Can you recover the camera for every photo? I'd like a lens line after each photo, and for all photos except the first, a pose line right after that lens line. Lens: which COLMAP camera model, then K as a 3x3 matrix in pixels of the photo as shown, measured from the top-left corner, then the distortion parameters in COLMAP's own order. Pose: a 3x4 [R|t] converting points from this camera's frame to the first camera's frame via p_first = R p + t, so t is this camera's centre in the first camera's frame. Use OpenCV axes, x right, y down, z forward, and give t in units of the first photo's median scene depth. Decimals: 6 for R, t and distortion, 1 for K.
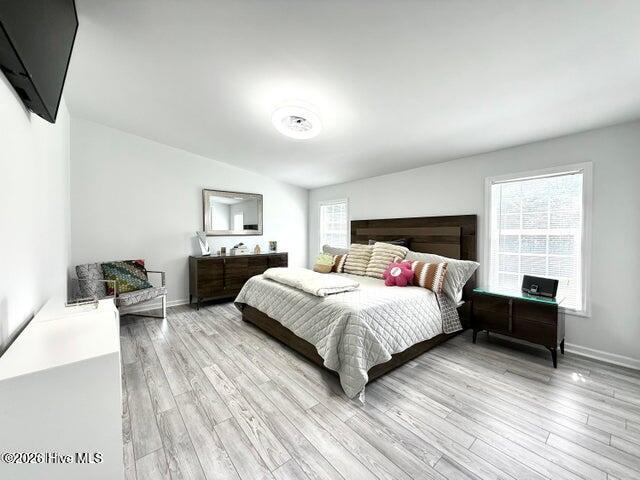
lens RADIAL K [[255.5, 0, 318.5], [0, 255.5, 237.2], [0, 0, 1]] dist [0.001540, 0.000349]
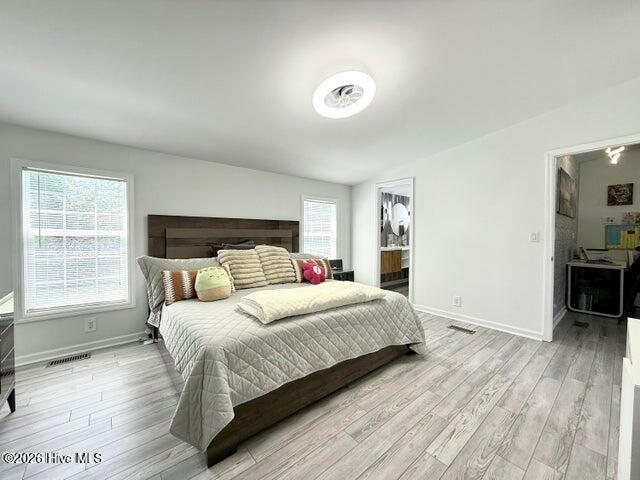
lens RADIAL K [[255.5, 0, 318.7], [0, 255.5, 240.4], [0, 0, 1]] dist [0.001540, 0.000349]
pose [[-0.011635, -0.022741, 0.999674, -0.959242], [0.013673, 0.999644, 0.022900, -0.022386], [-0.999839, 0.013935, -0.011320, 1.207443]]
